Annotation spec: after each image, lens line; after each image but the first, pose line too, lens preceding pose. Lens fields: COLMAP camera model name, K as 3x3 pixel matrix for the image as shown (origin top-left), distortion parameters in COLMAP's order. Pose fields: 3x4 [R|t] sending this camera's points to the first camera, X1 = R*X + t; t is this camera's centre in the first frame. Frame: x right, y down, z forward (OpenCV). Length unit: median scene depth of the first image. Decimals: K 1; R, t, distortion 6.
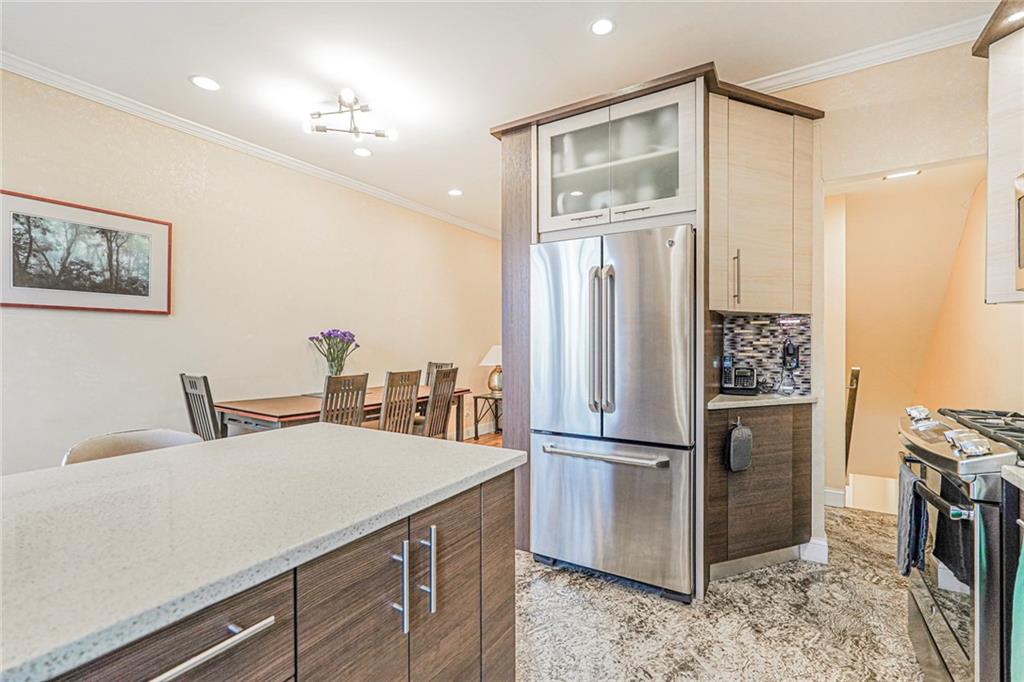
lens RADIAL K [[447.3, 0, 514.5], [0, 447.3, 345.1], [0, 0, 1]] dist [-0.019137, 0.010769]
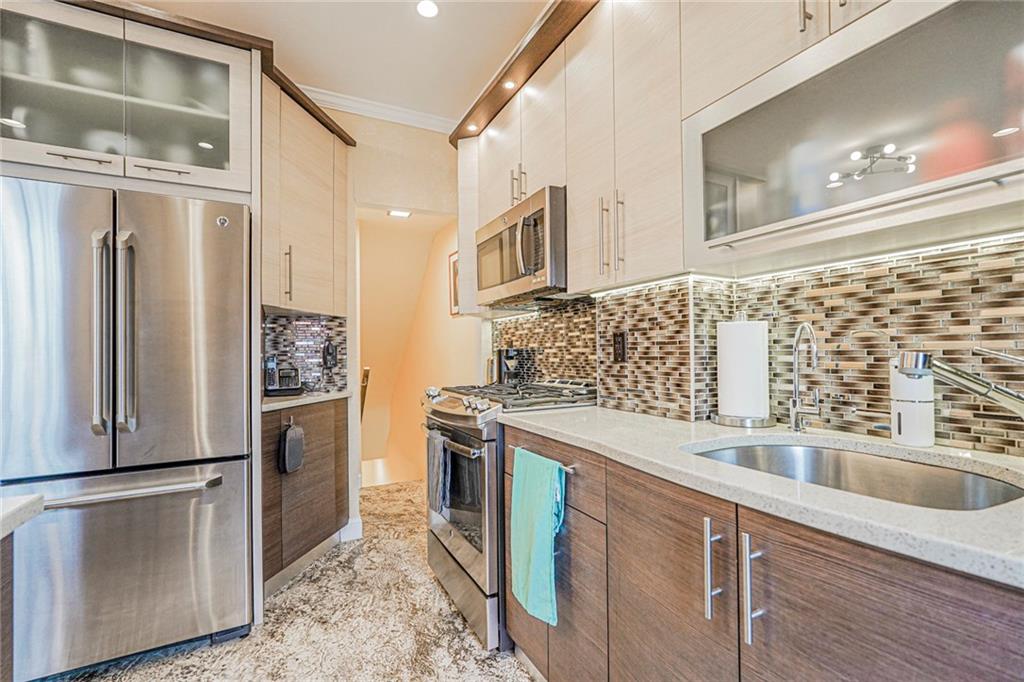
lens RADIAL K [[447.3, 0, 514.5], [0, 447.3, 345.1], [0, 0, 1]] dist [-0.019137, 0.010769]
pose [[0.514787, 0.006768, 0.857292, -0.082596], [0.017480, 0.999678, -0.018388, 0.031157], [-0.857140, 0.024452, 0.514503, 0.074053]]
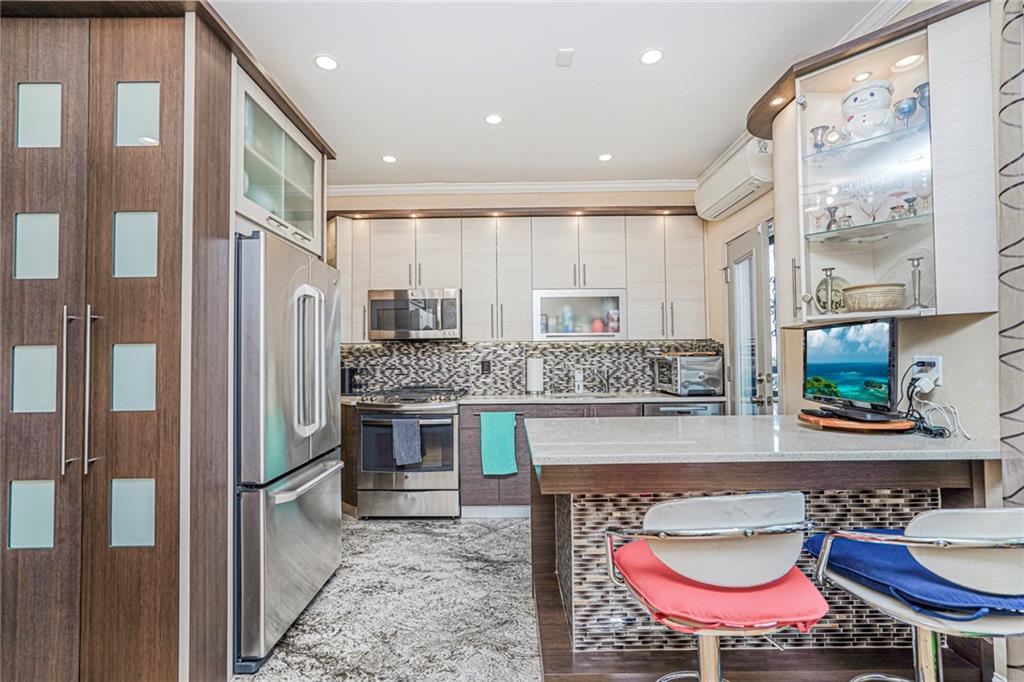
lens RADIAL K [[447.3, 0, 514.5], [0, 447.3, 345.1], [0, 0, 1]] dist [-0.019137, 0.010769]
pose [[-0.525092, 0.030039, 0.850515, -0.821939], [0.016666, 0.999548, -0.025013, -0.014042], [-0.850882, 0.001041, -0.525355, 1.064369]]
